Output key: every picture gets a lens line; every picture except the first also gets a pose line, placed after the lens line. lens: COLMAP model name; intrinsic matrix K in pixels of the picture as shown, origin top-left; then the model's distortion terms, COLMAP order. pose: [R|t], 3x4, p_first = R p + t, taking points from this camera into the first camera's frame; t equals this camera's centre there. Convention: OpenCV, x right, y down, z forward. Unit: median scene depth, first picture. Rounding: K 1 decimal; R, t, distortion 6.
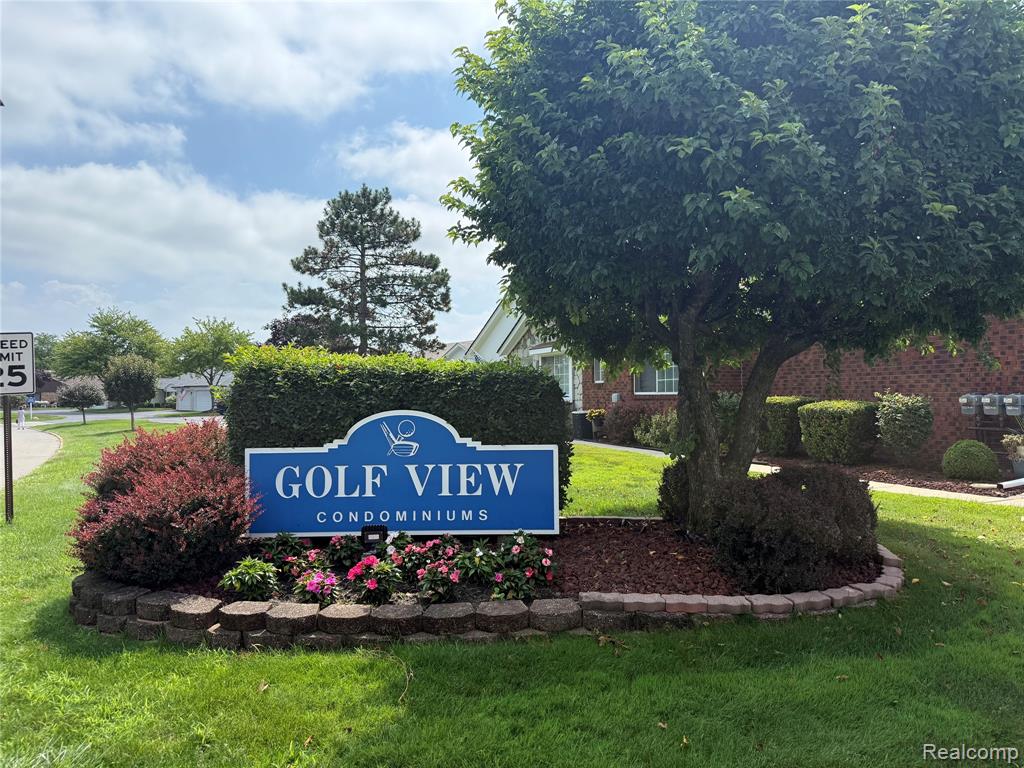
lens RADIAL K [[715.2, 0, 512.0], [0, 715.2, 384.0], [0, 0, 1]] dist [0.070915, -0.112148]
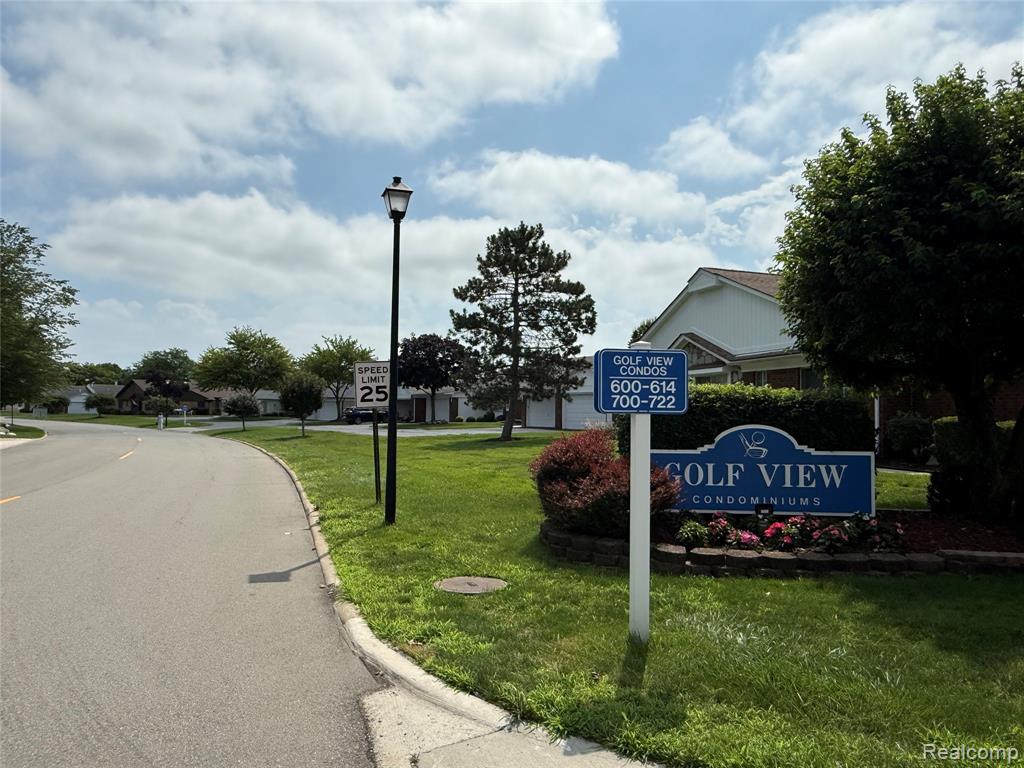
lens RADIAL K [[701.1, 0, 512.0], [0, 701.1, 384.0], [0, 0, 1]] dist [0.034553, -0.047260]
pose [[0.993649, 0.009694, -0.112104, -0.092087], [-0.011954, 0.999738, -0.019501, -0.002136], [0.111886, 0.020717, 0.993505, -0.082381]]
